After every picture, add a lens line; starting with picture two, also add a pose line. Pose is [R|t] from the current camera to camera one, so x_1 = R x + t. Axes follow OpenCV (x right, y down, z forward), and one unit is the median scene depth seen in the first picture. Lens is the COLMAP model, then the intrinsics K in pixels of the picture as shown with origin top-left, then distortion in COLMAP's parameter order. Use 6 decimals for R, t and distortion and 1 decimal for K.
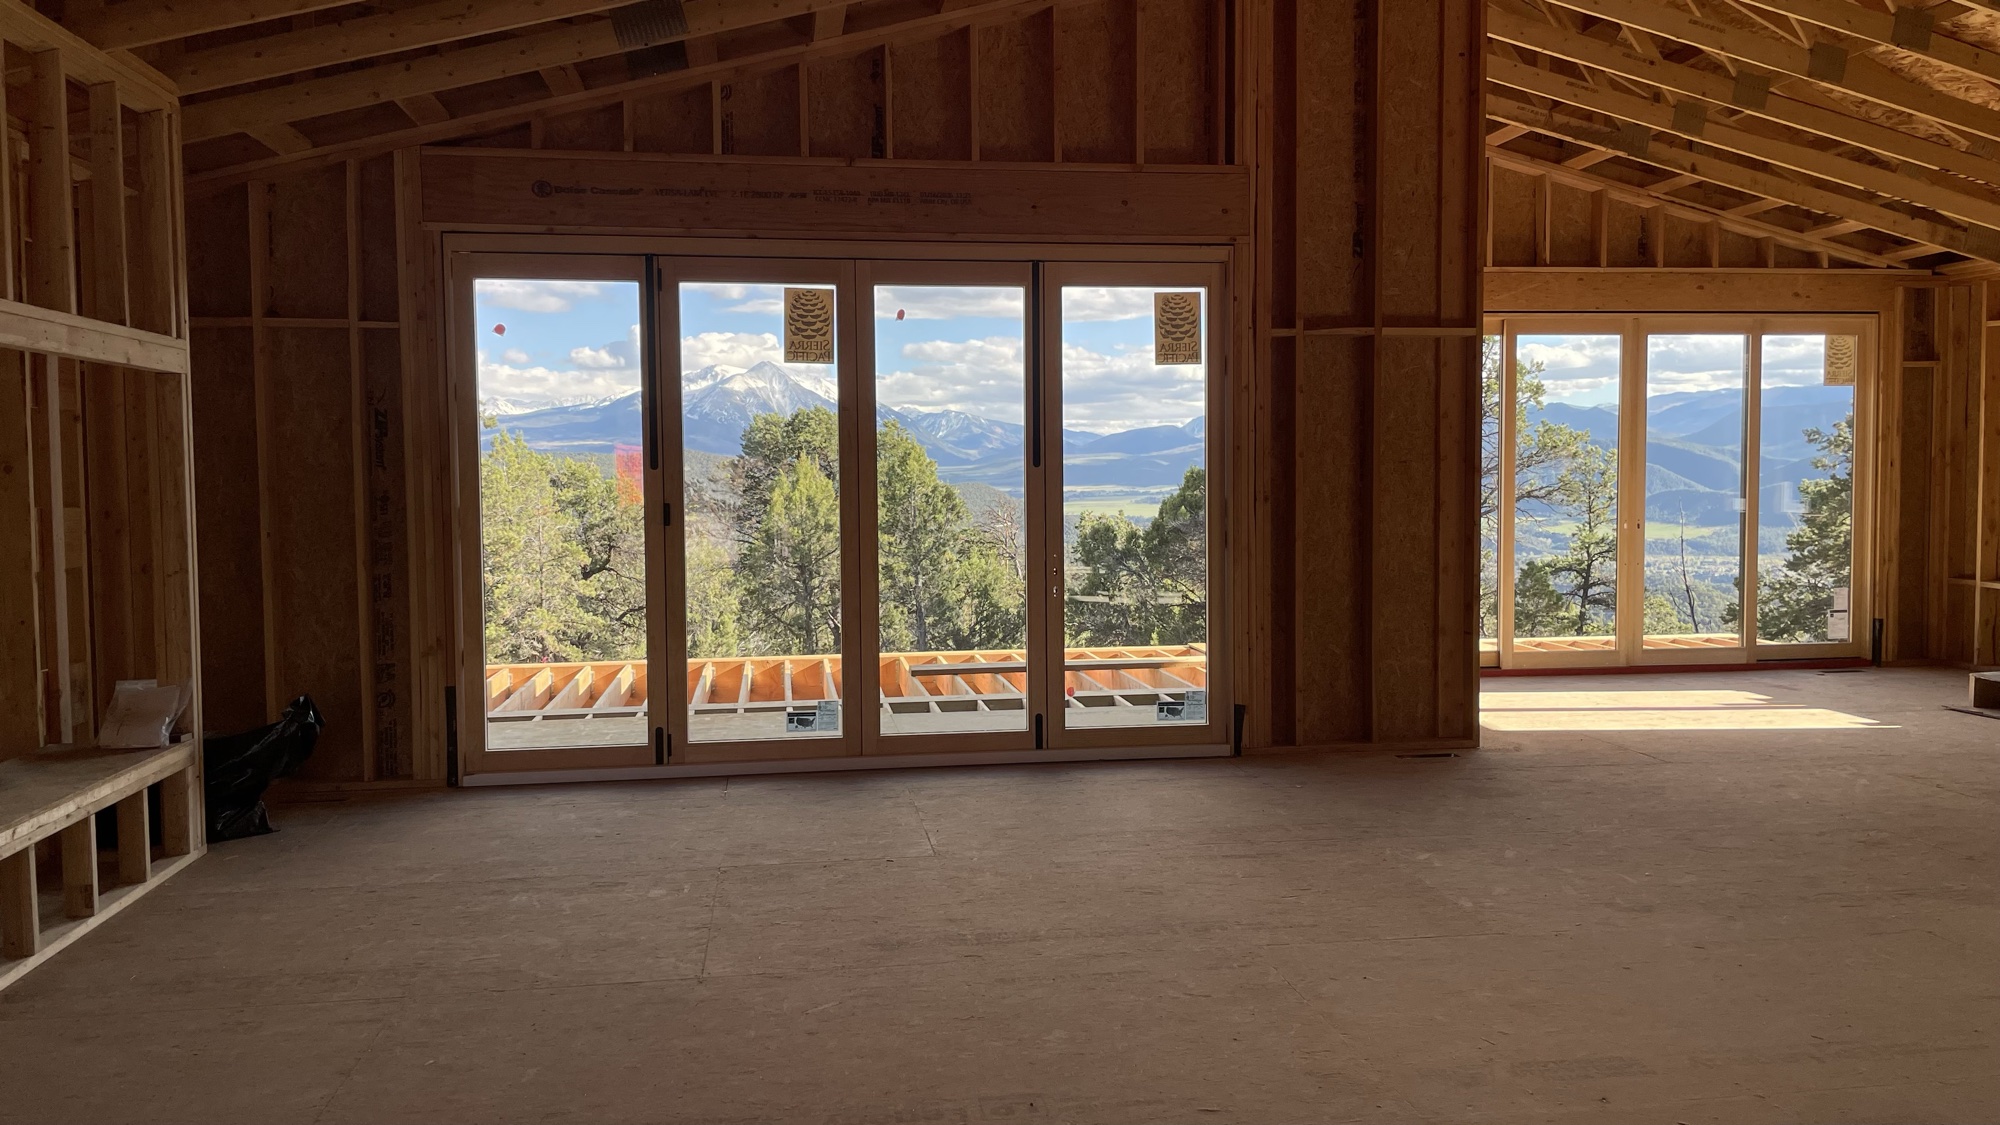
lens RADIAL K [[1509.5, 0, 997.8], [0, 1509.5, 543.7], [0, 0, 1]] dist [0.090620, -0.117877]
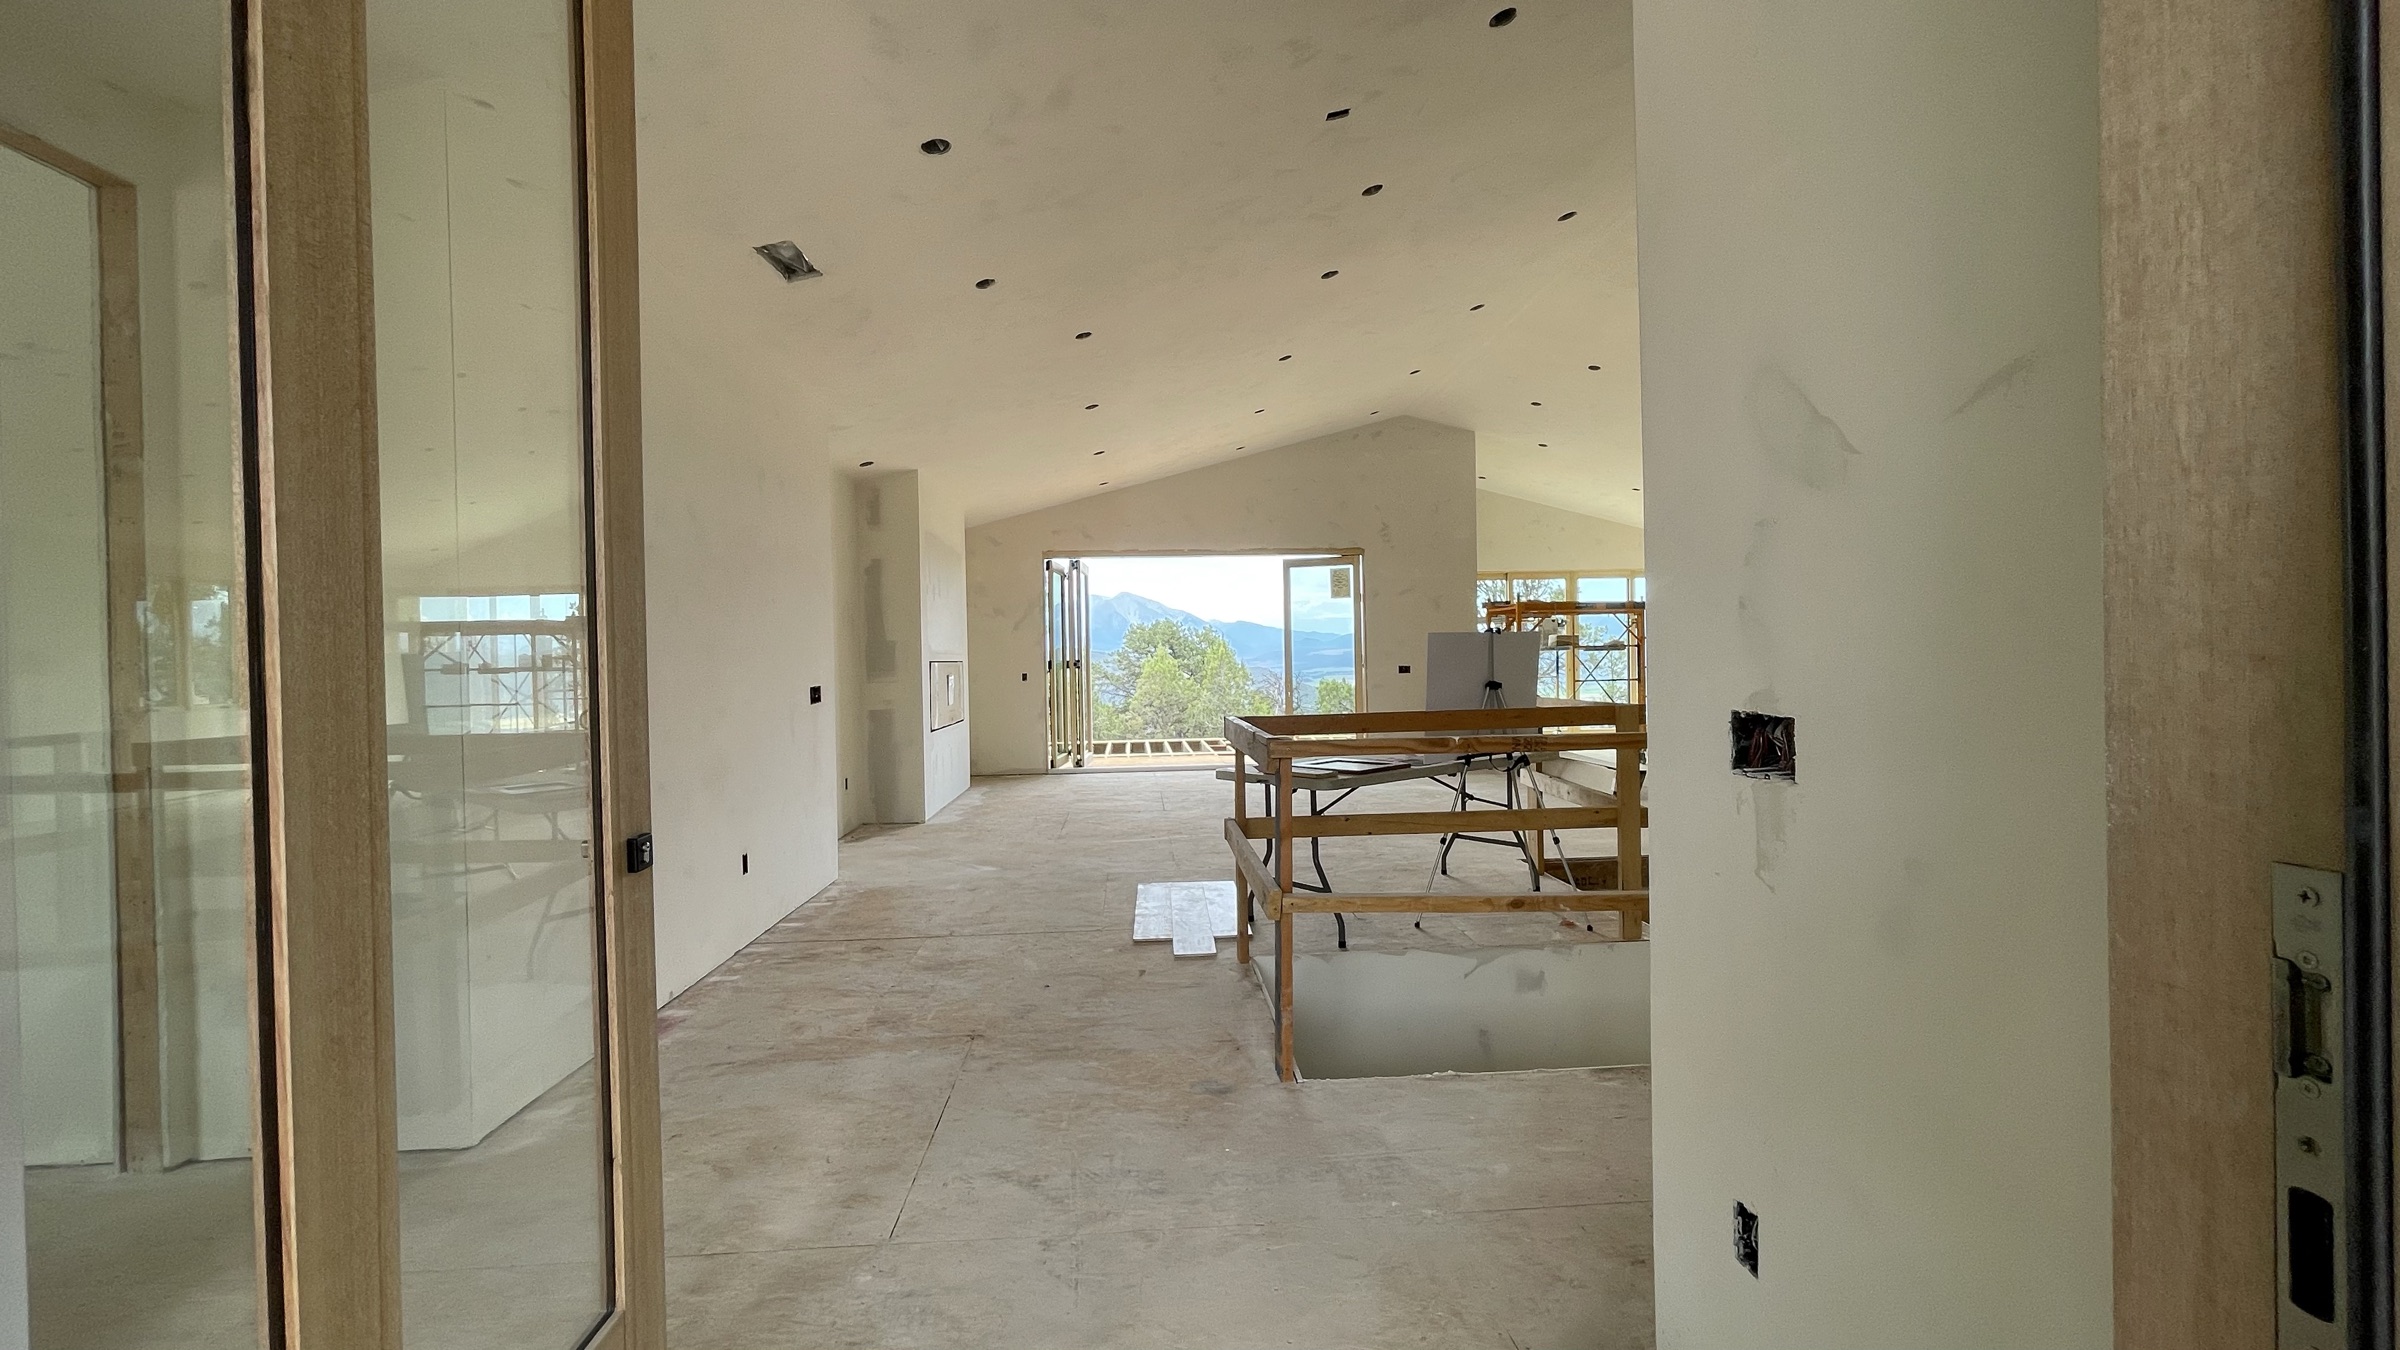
lens RADIAL K [[969.0, 0, 1183.2], [0, 969.0, 667.7], [0, 0, 1]] dist [-0.004487, -0.000054]
pose [[0.995614, -0.010145, -0.093000, 0.013251], [0.006441, 0.999177, -0.040049, 0.039371], [0.093330, 0.039274, 0.994860, -0.427469]]
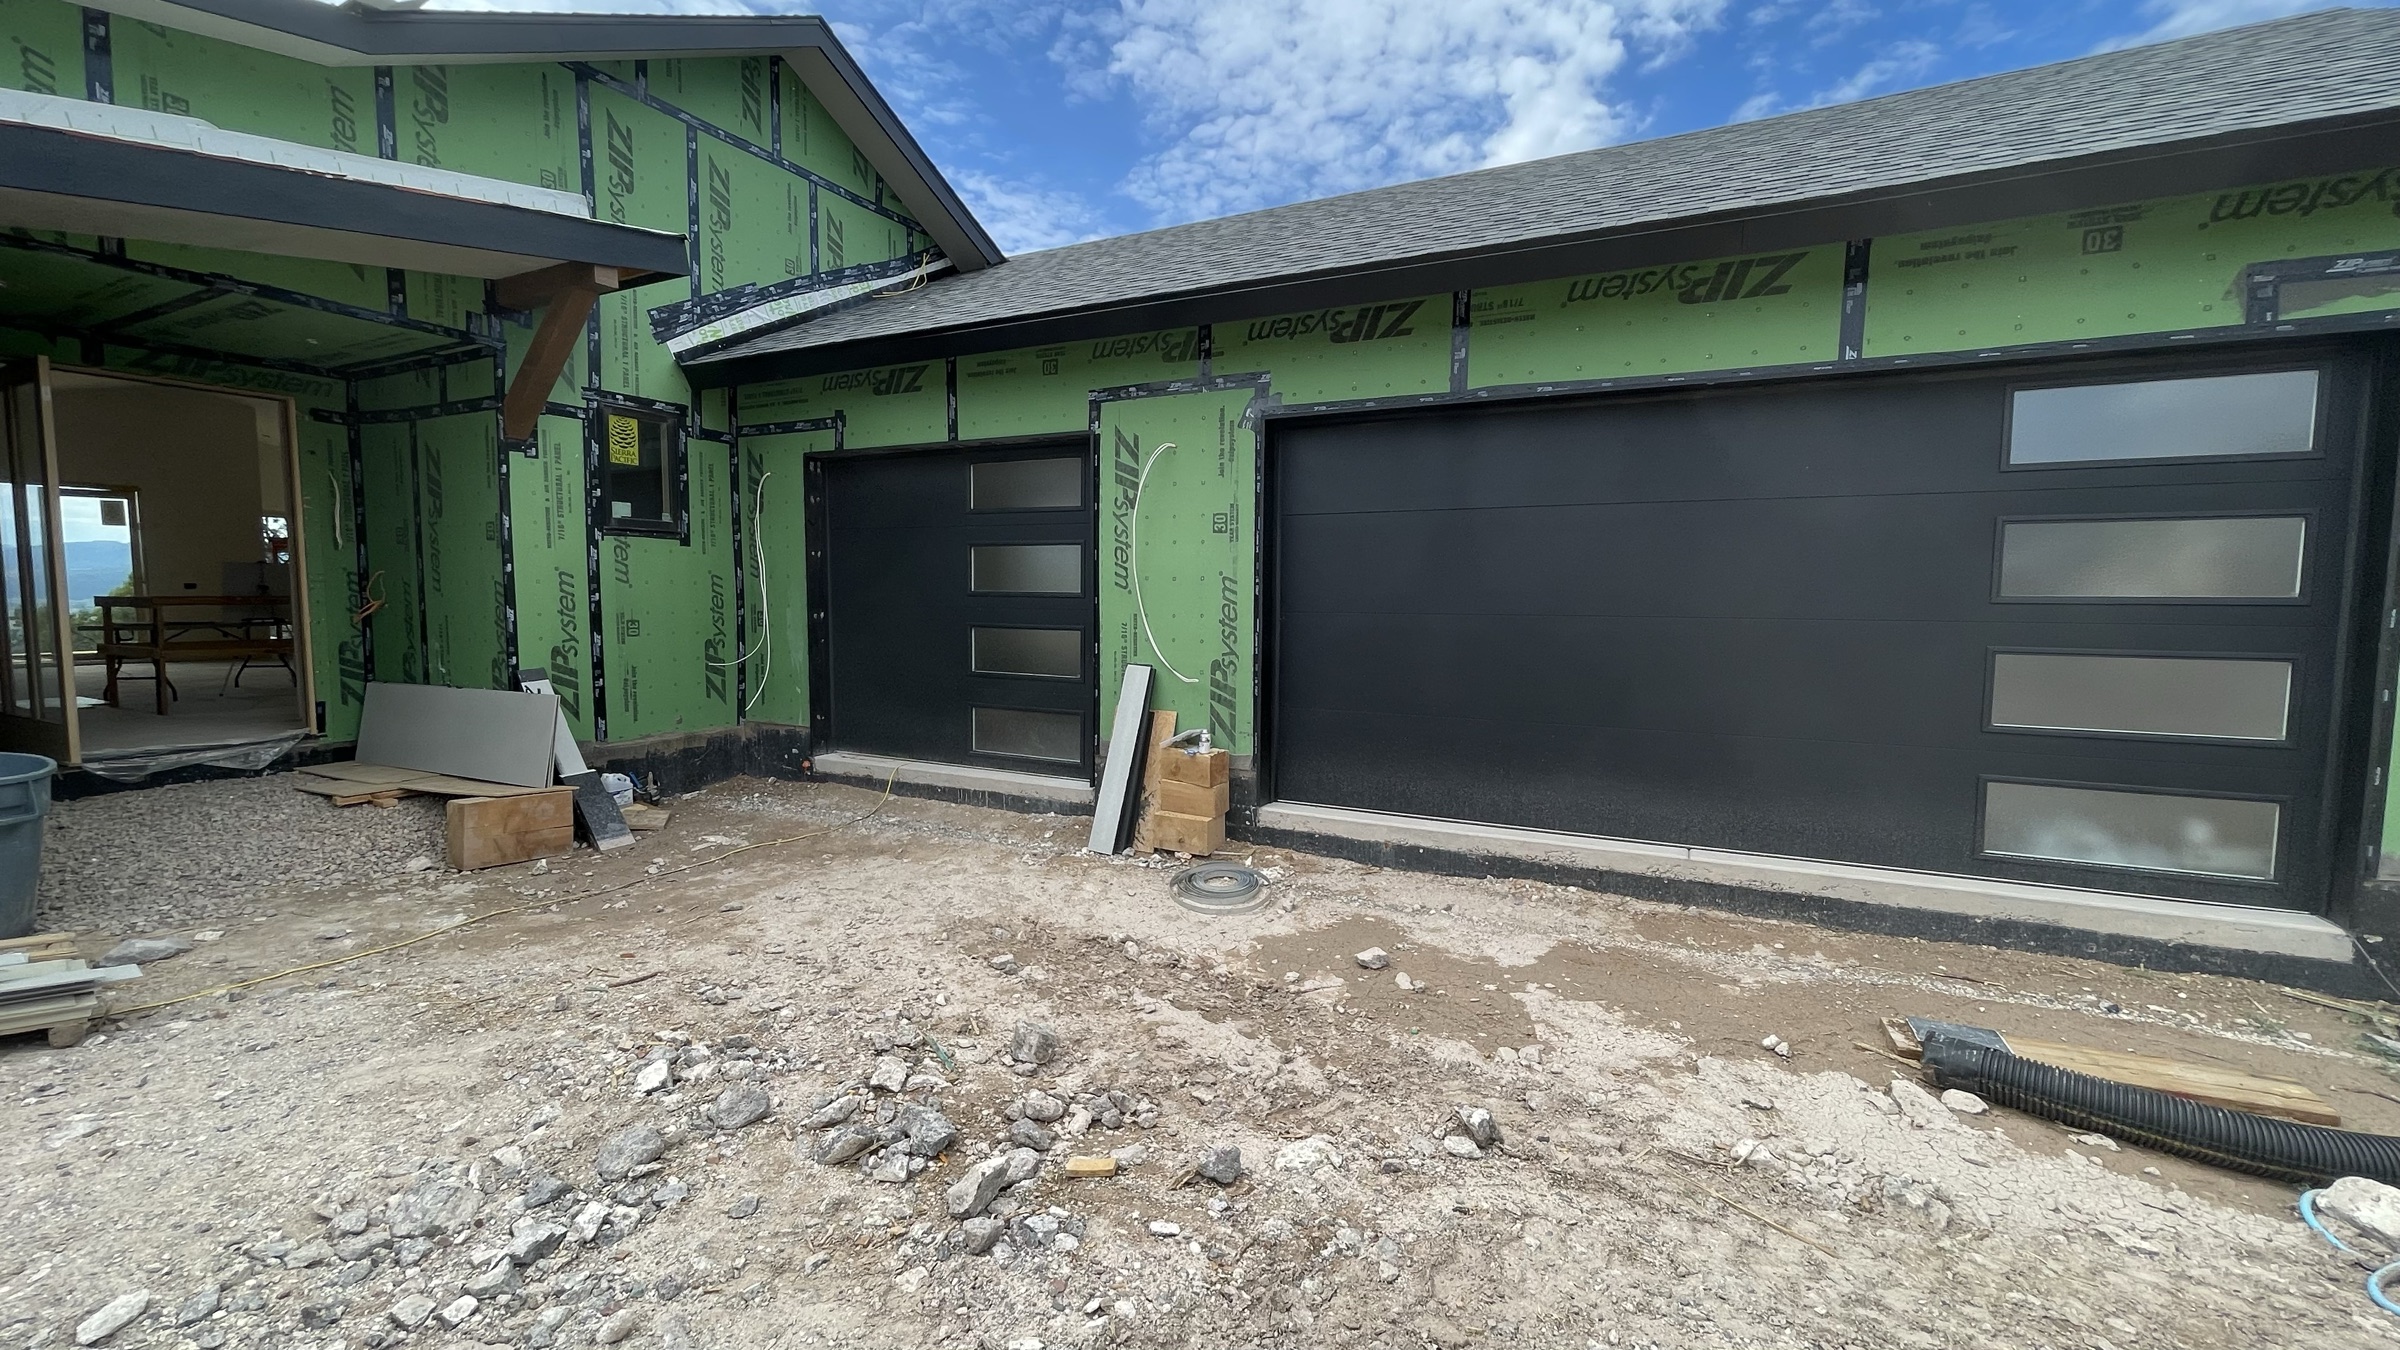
lens RADIAL K [[969.0, 0, 1198.2], [0, 969.0, 665.6], [0, 0, 1]] dist [-0.004487, -0.000054]
pose [[0.573139, -0.058383, 0.817376, -0.187812], [0.030013, 0.998285, 0.050260, 0.104571], [-0.818908, -0.004274, 0.573909, -1.536620]]
